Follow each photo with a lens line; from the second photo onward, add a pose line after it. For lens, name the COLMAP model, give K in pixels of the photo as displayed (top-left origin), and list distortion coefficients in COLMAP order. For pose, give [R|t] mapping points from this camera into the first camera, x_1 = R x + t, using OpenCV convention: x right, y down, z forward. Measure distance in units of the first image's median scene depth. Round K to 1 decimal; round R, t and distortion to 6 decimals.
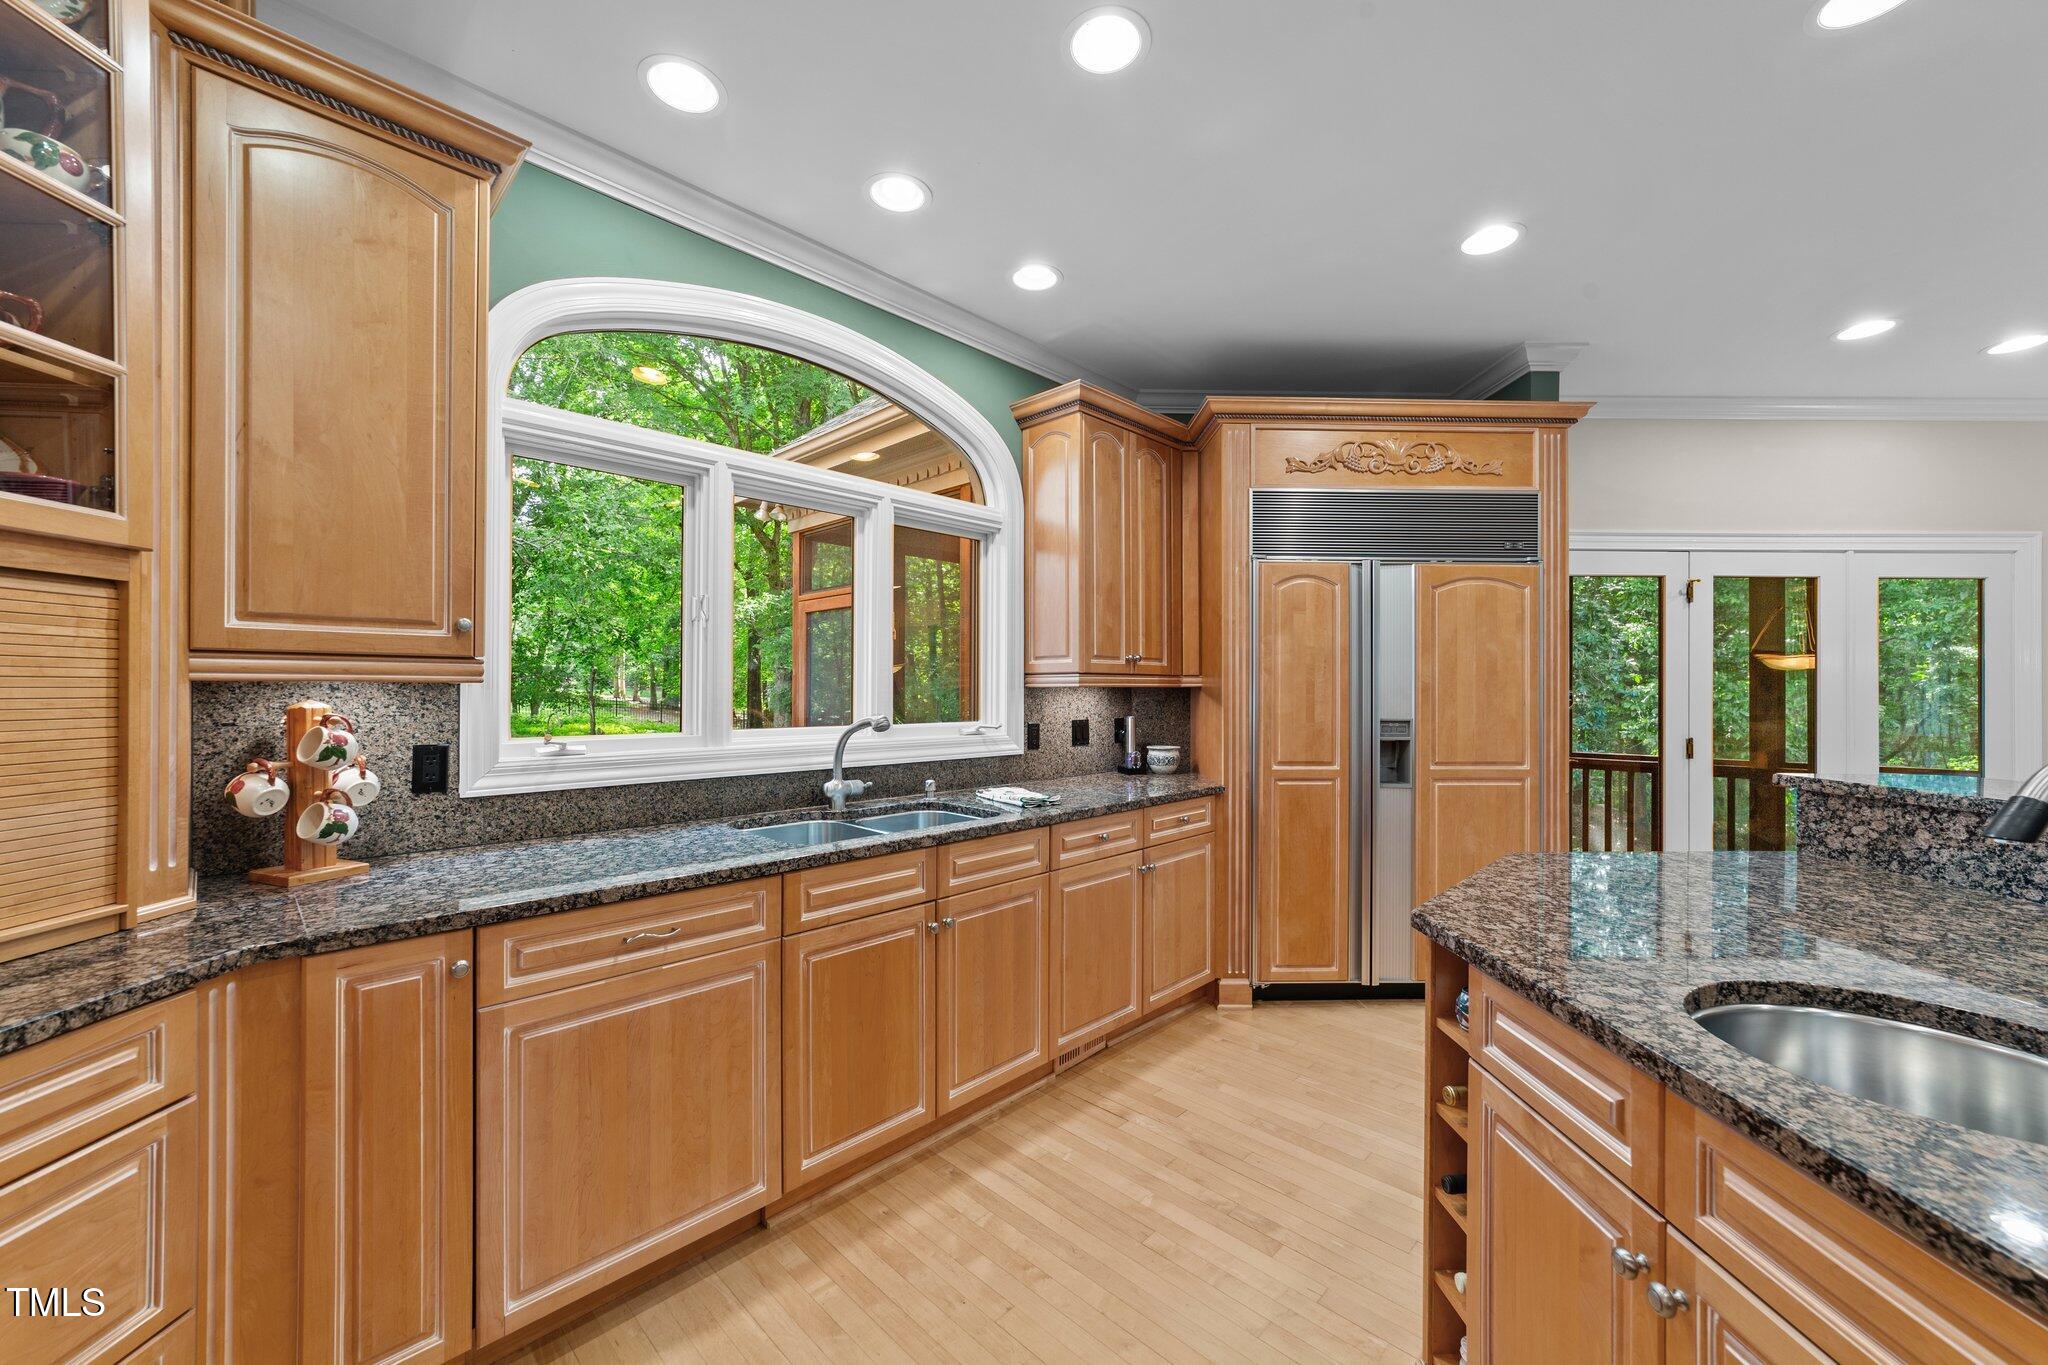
lens RADIAL K [[785.4, 0, 1025.4], [0, 785.4, 683.3], [0, 0, 1]] dist [-0.021918, 0.010210]
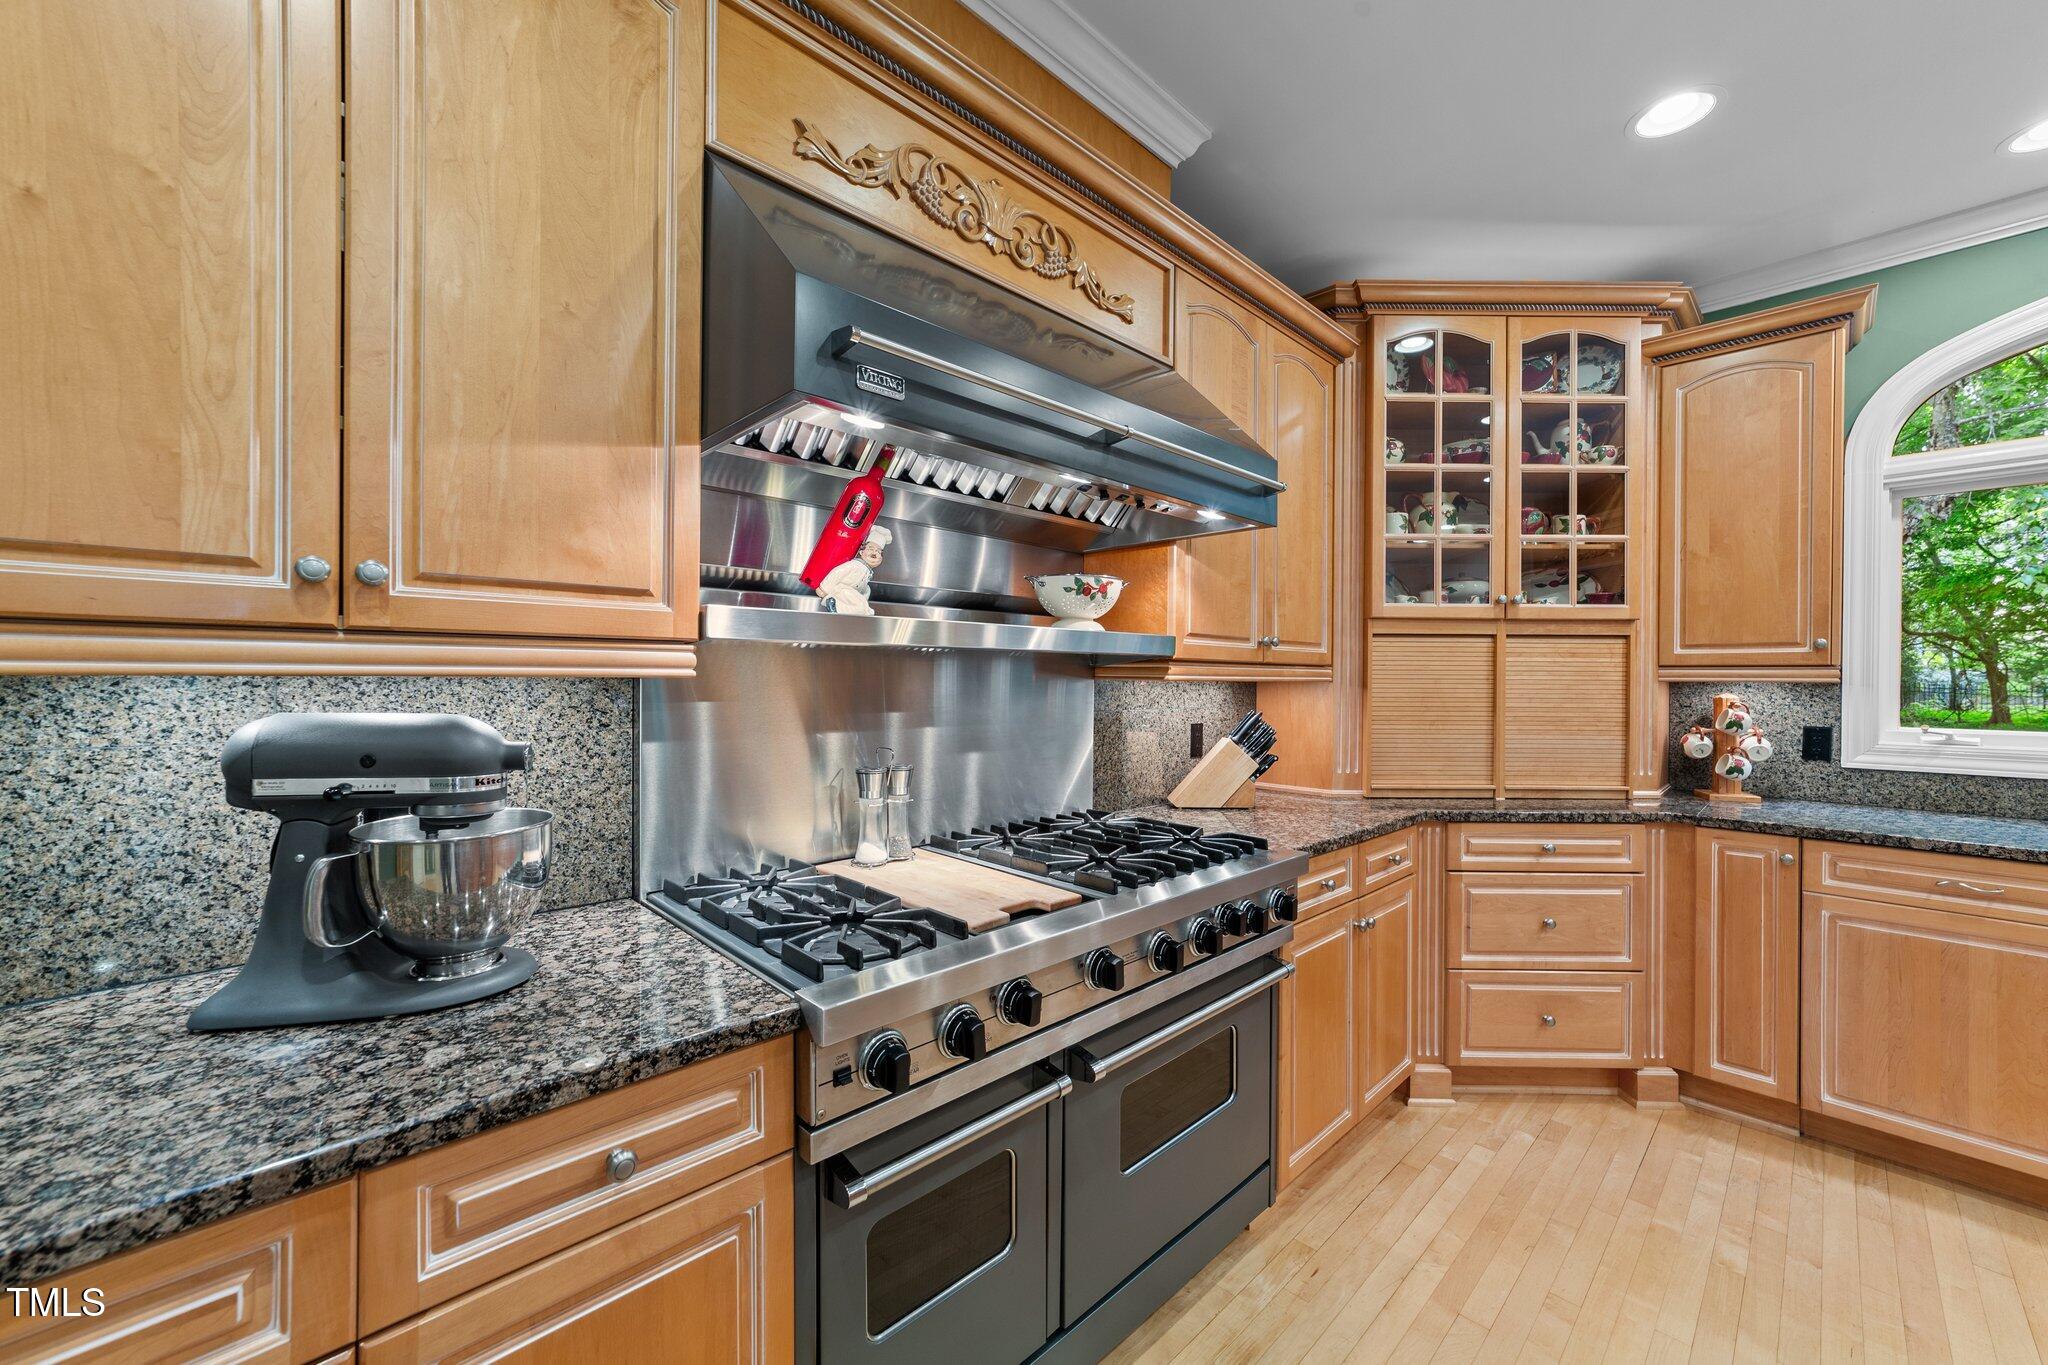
lens RADIAL K [[785.4, 0, 1025.4], [0, 785.4, 683.3], [0, 0, 1]] dist [-0.021918, 0.010210]
pose [[-0.038325, 0.002529, -0.999262, 0.846697], [-0.000715, 0.999996, 0.002558, -0.003091], [0.999265, 0.000812, -0.038324, -0.467500]]
